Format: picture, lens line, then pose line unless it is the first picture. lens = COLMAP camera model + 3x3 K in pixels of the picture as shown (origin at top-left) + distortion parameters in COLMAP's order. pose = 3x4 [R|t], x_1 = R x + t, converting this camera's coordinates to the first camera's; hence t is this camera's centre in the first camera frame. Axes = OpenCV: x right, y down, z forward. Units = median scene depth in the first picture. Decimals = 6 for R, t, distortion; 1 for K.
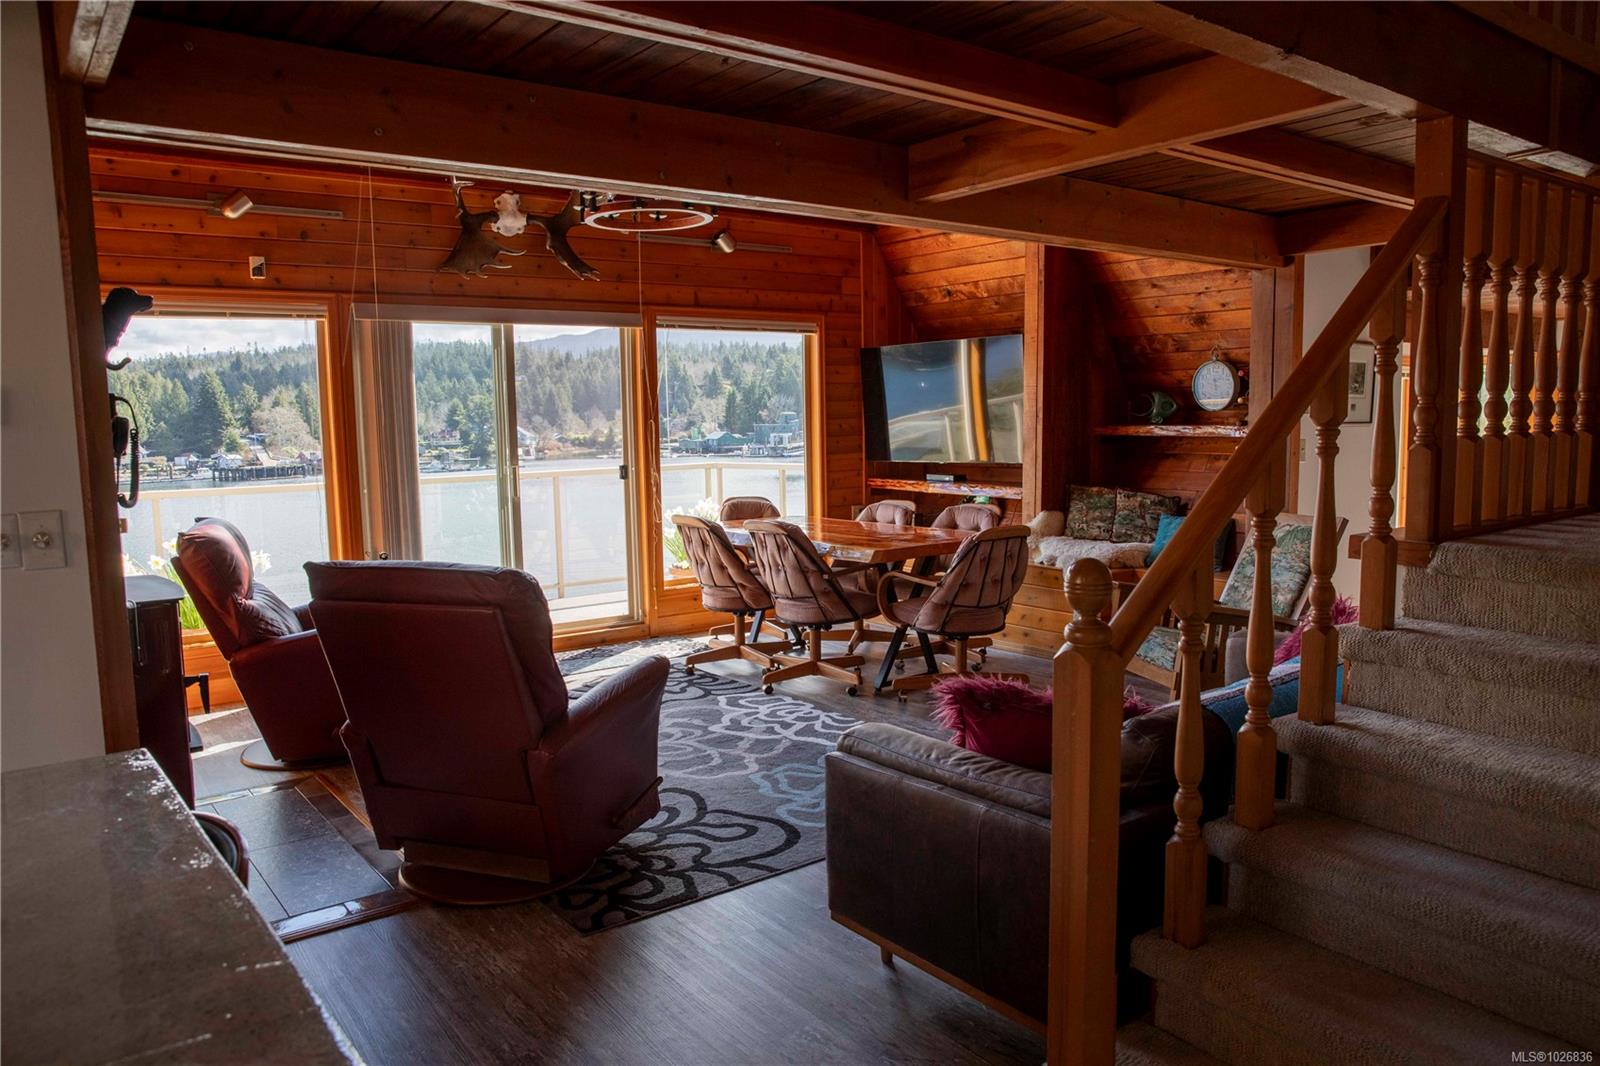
lens RADIAL K [[1126.2, 0, 791.8], [0, 1126.2, 540.4], [0, 0, 1]] dist [-0.108712, 0.091279]
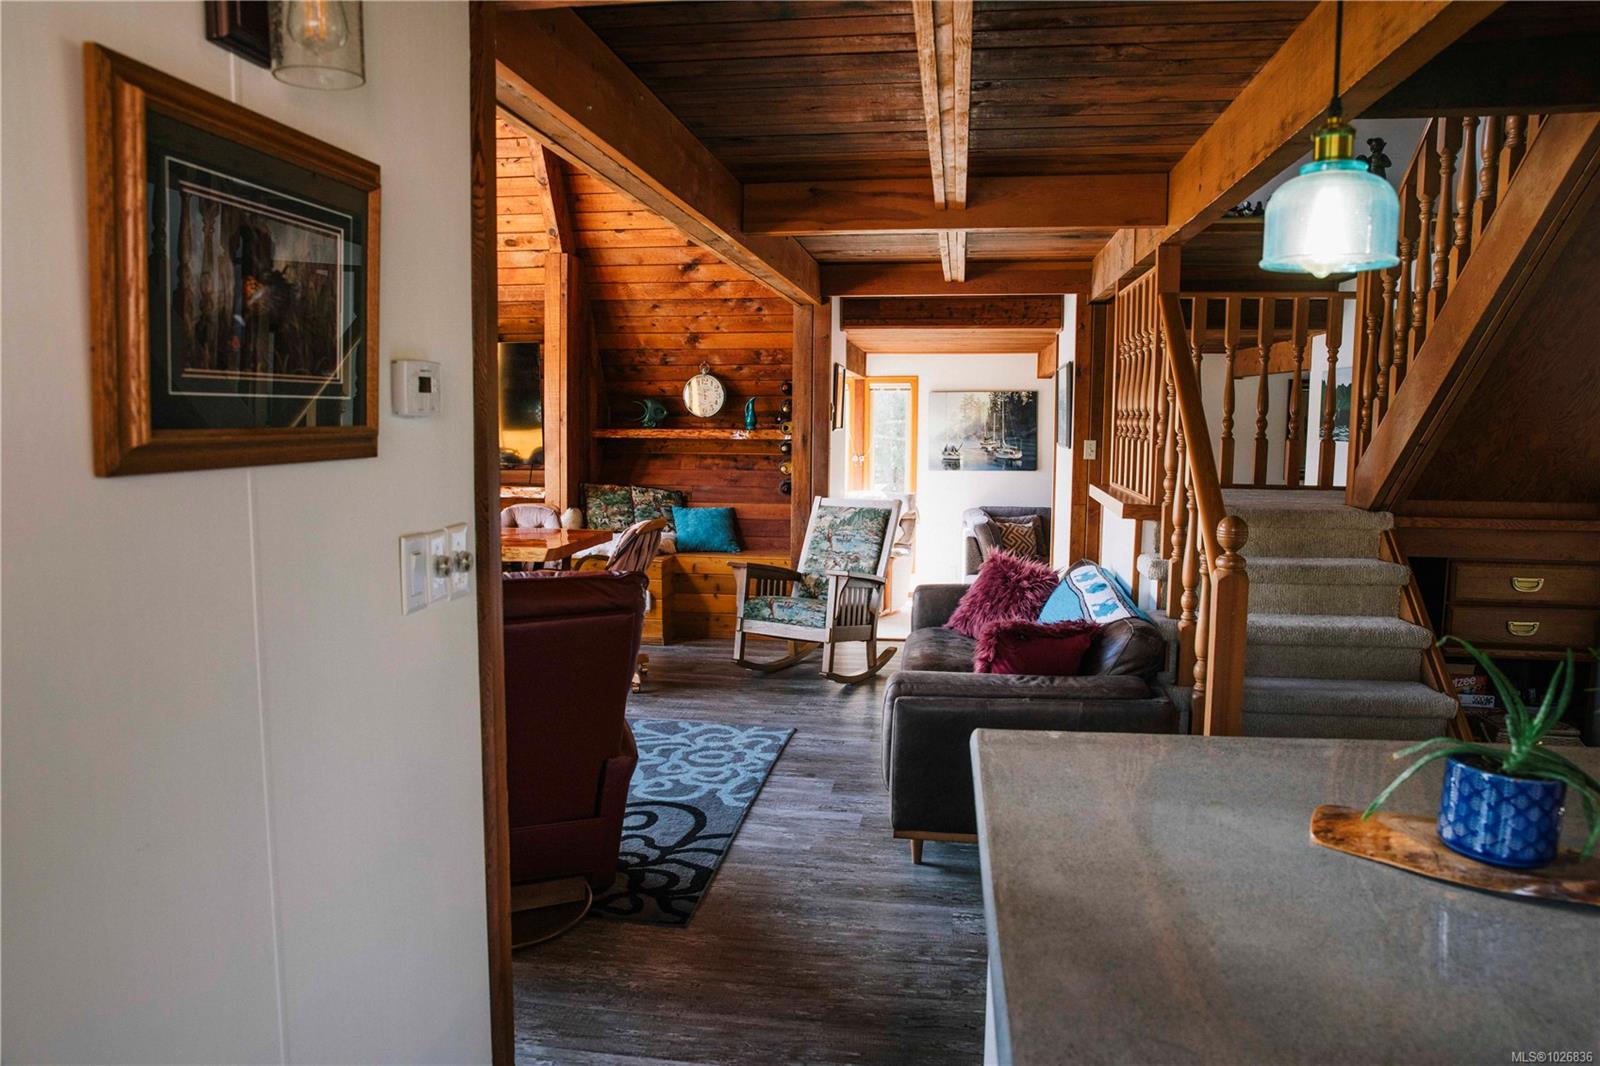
lens RADIAL K [[1106.6, 0, 807.1], [0, 1106.6, 539.6], [0, 0, 1]] dist [-0.106071, 0.087453]
pose [[0.708547, -0.058362, 0.703246, -0.386897], [0.059887, 0.997952, 0.022482, -0.006870], [-0.703118, 0.026186, 0.710591, 0.096992]]
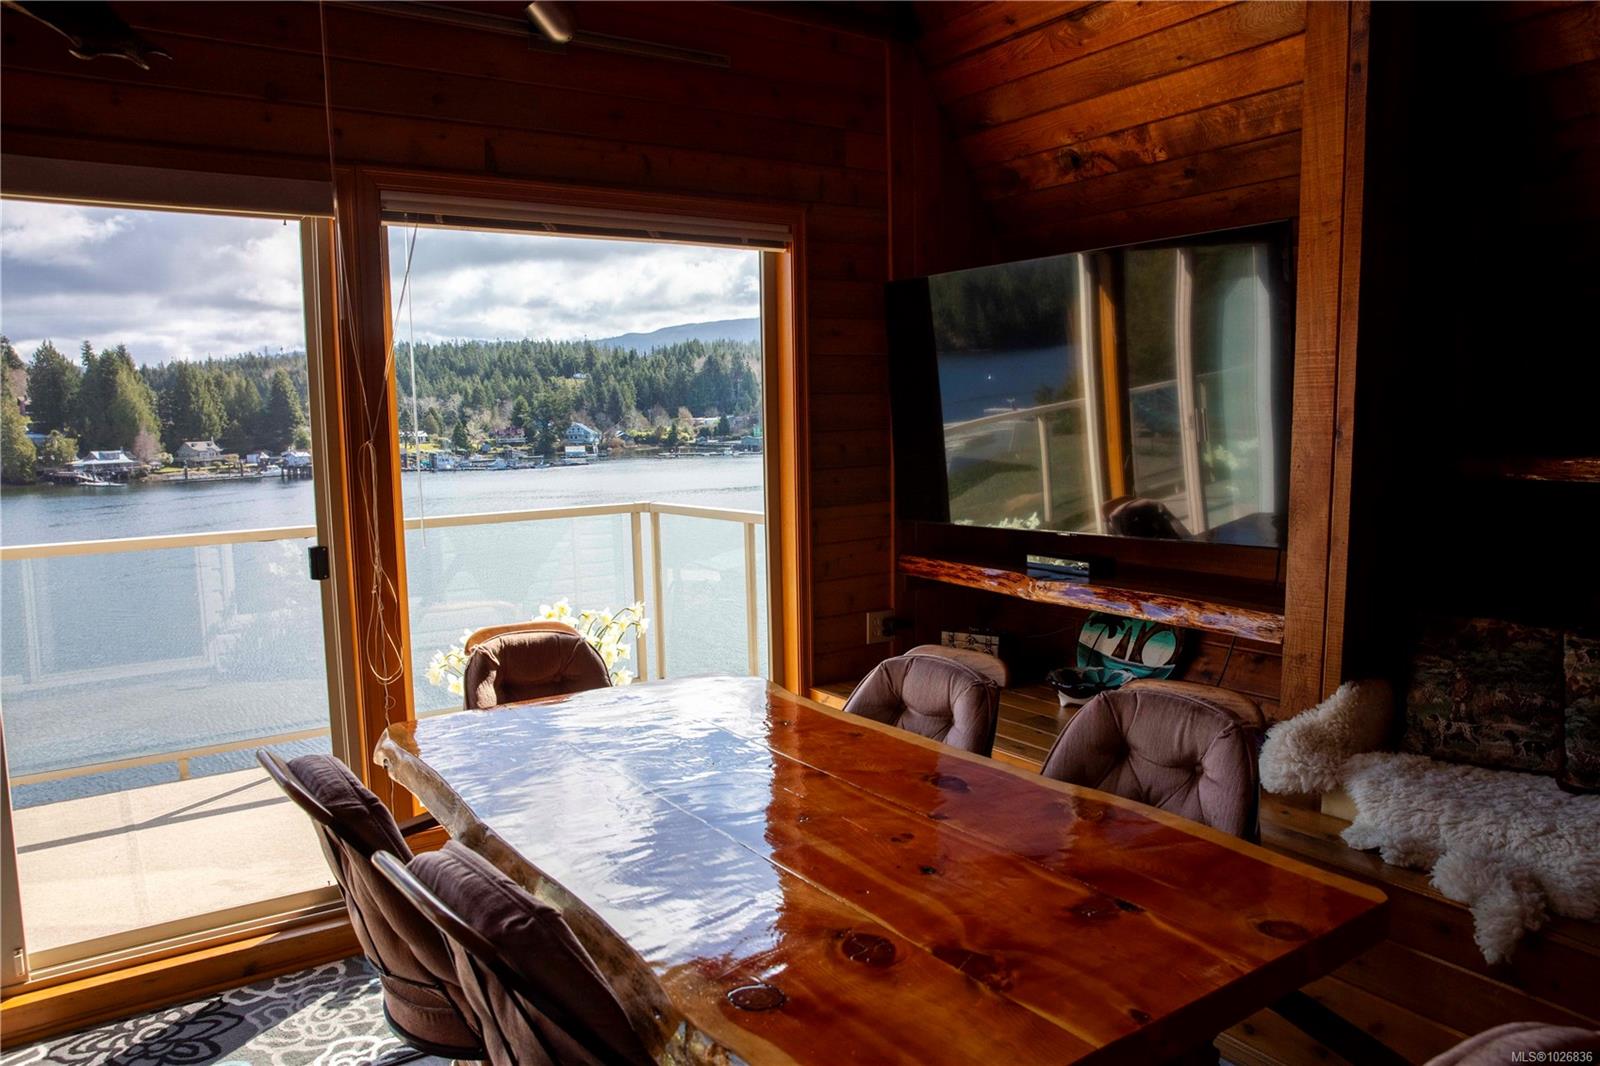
lens RADIAL K [[1114.5, 0, 802.6], [0, 1114.5, 548.1], [0, 0, 1]] dist [-0.102768, 0.082458]
pose [[0.998881, 0.003467, -0.047165, 0.061747], [-0.002970, 0.999939, 0.010594, -0.081260], [0.047199, -0.010442, 0.998831, 0.671907]]
